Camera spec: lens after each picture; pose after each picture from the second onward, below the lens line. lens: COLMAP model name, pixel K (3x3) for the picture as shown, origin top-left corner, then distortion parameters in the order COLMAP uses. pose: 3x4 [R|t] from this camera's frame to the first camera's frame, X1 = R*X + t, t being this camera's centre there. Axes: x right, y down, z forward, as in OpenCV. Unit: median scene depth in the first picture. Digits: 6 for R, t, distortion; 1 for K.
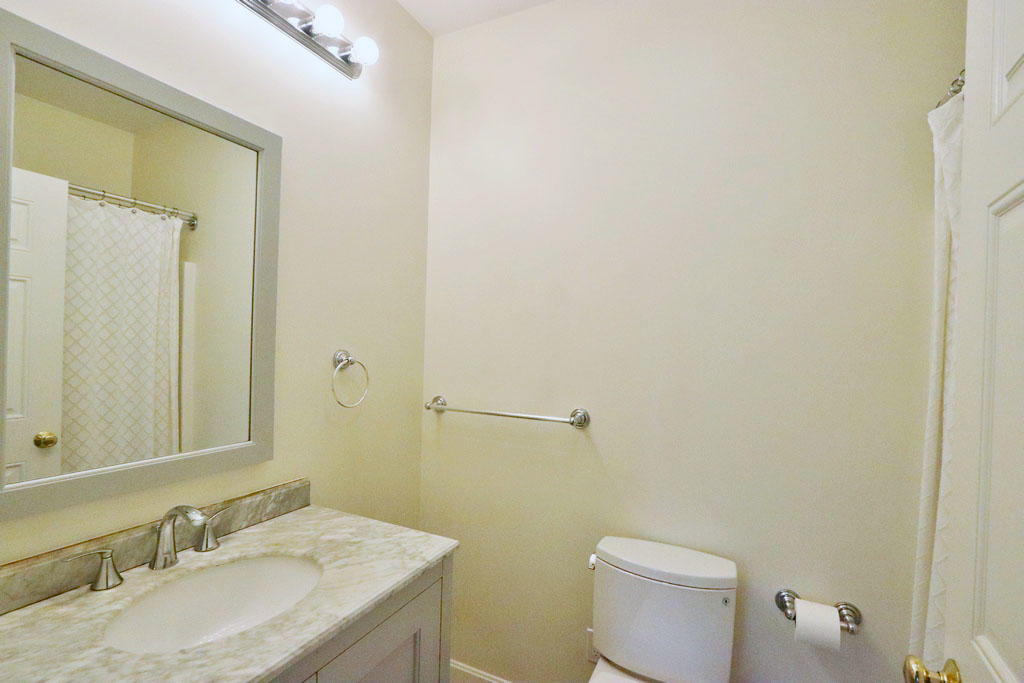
lens RADIAL K [[486.6, 0, 512.0], [0, 486.6, 341.5], [0, 0, 1]] dist [-0.018300, -0.000109]
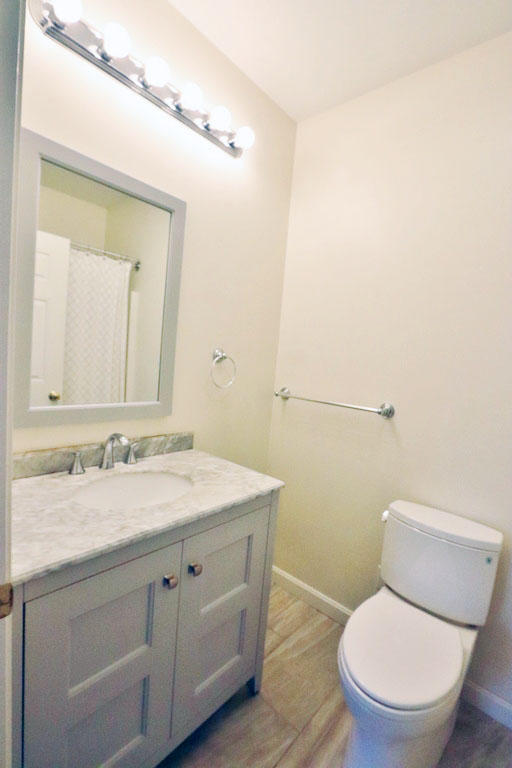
lens RADIAL K [[370.0, 0, 256.0], [0, 370.0, 384.0], [0, 0, 1]] dist [-0.038655, 0.000106]
pose [[0.958048, 0.072905, -0.277180, 0.088676], [-0.056484, 0.996167, 0.066785, 0.051525], [0.280987, -0.048327, 0.958494, -0.053699]]
